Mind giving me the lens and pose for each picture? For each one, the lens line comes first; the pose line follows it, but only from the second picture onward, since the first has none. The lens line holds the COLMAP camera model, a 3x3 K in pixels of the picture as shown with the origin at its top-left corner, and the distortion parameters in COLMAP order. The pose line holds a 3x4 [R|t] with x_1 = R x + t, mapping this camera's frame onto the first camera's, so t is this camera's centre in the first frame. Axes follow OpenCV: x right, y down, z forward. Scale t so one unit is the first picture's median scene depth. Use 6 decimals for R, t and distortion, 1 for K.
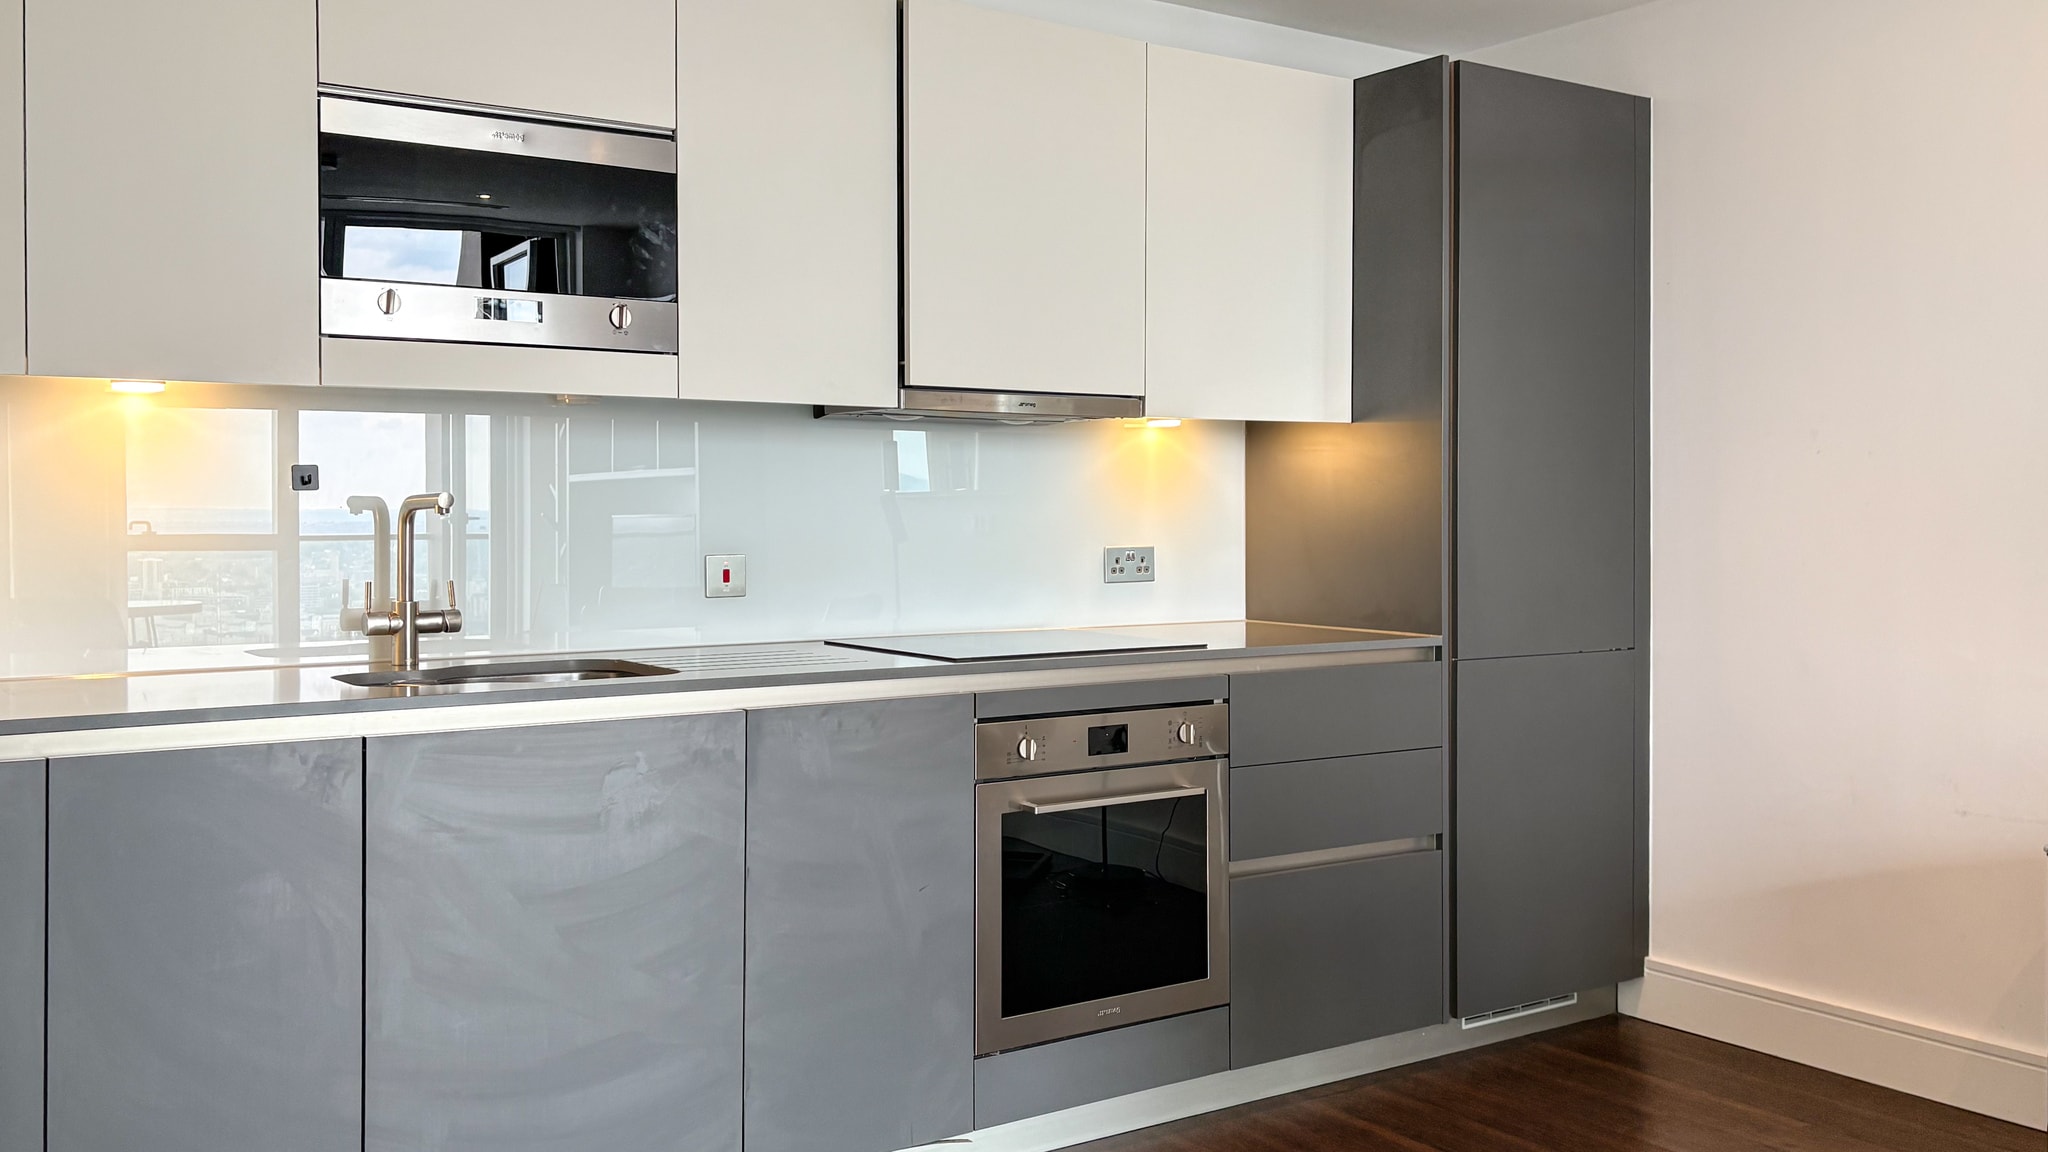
lens RADIAL K [[1804.9, 0, 1024.1], [0, 1804.9, 568.7], [0, 0, 1]] dist [-0.000730, -0.000033]
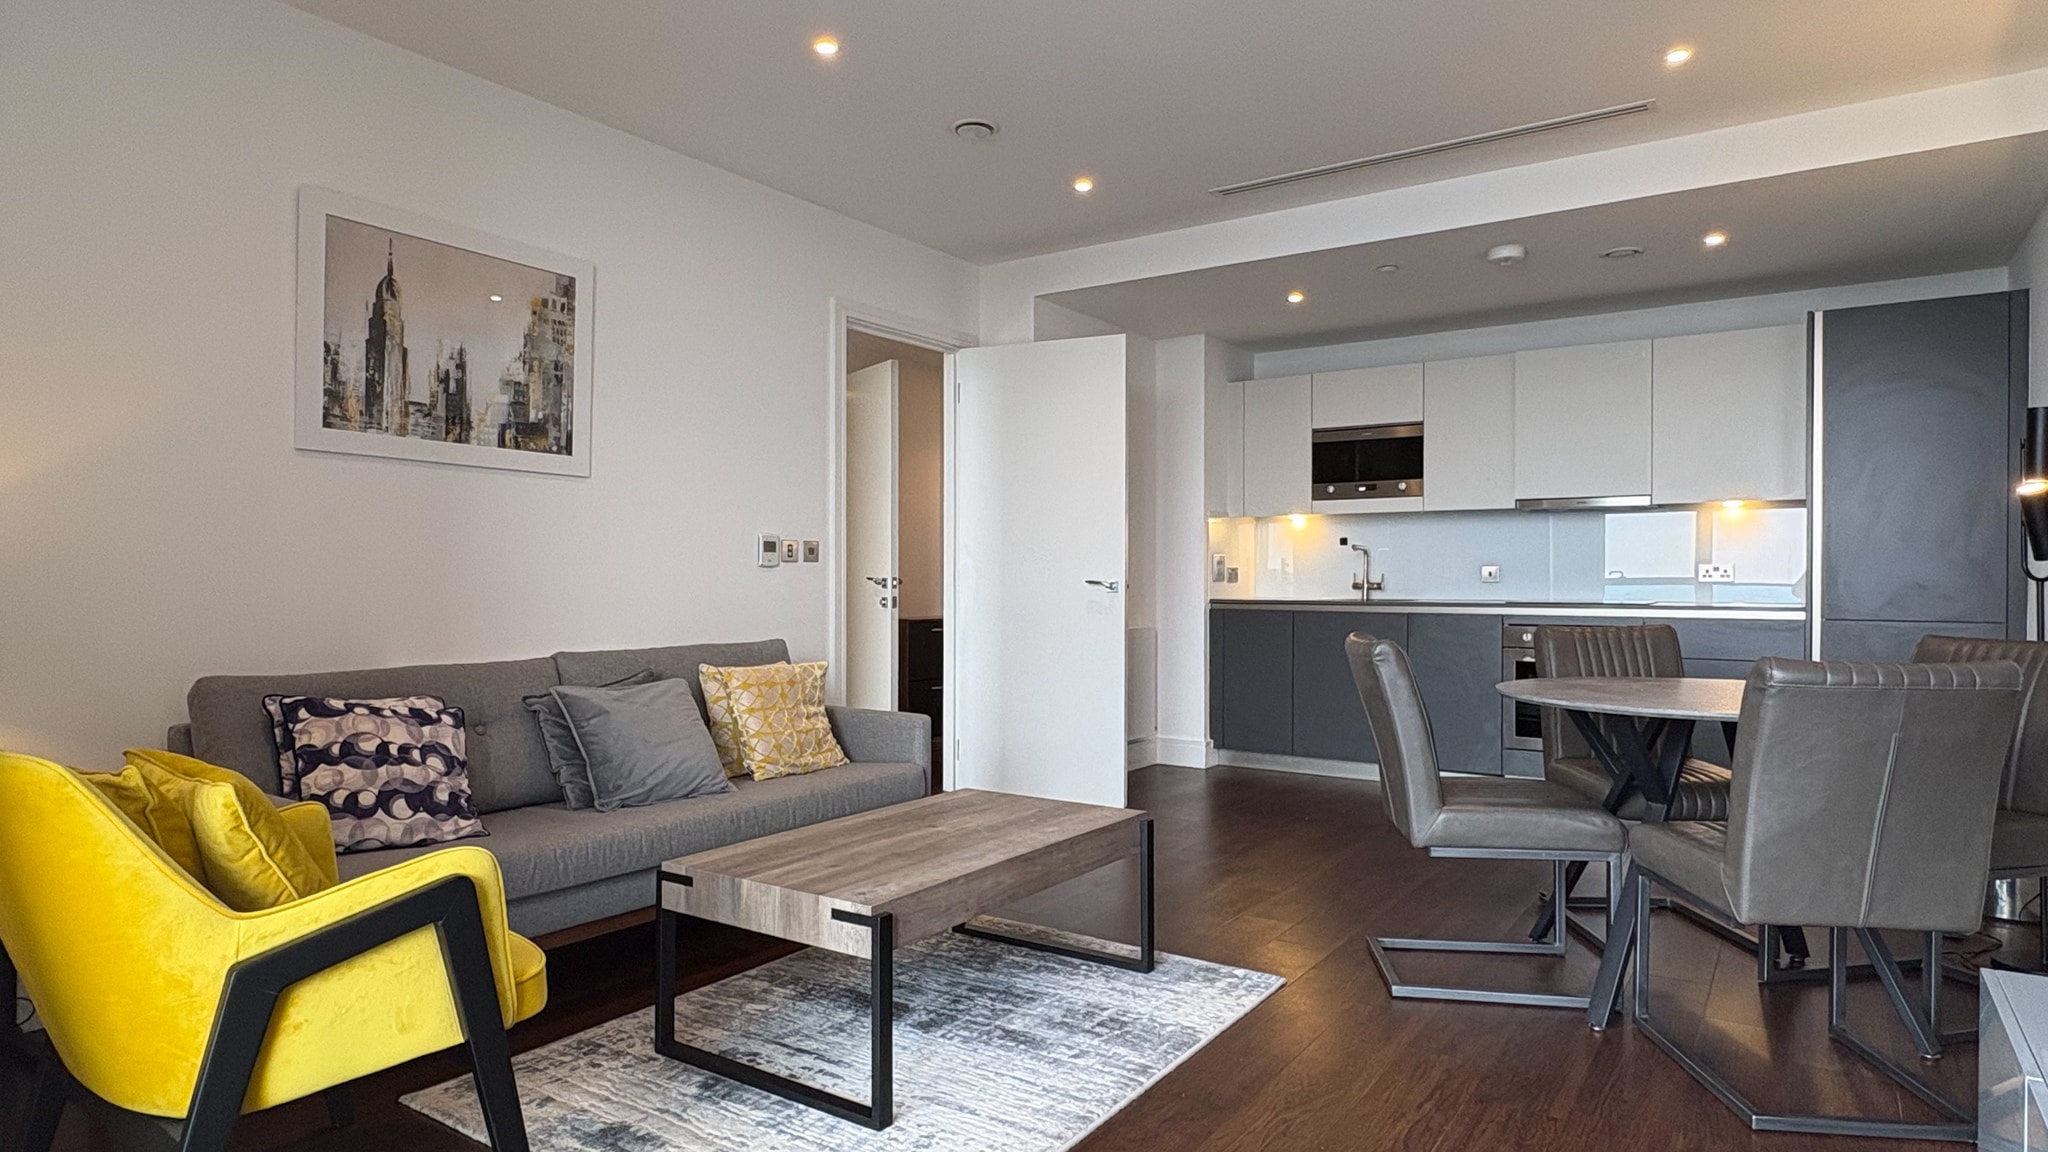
lens RADIAL K [[1170.6, 0, 1023.4], [0, 1170.6, 579.3], [0, 0, 1]] dist [0.015539, -0.000722]
pose [[0.372939, -0.000342, -0.927856, 1.356111], [-0.021091, 0.999738, -0.008846, 0.048220], [0.927616, 0.022868, 0.372834, -0.327994]]
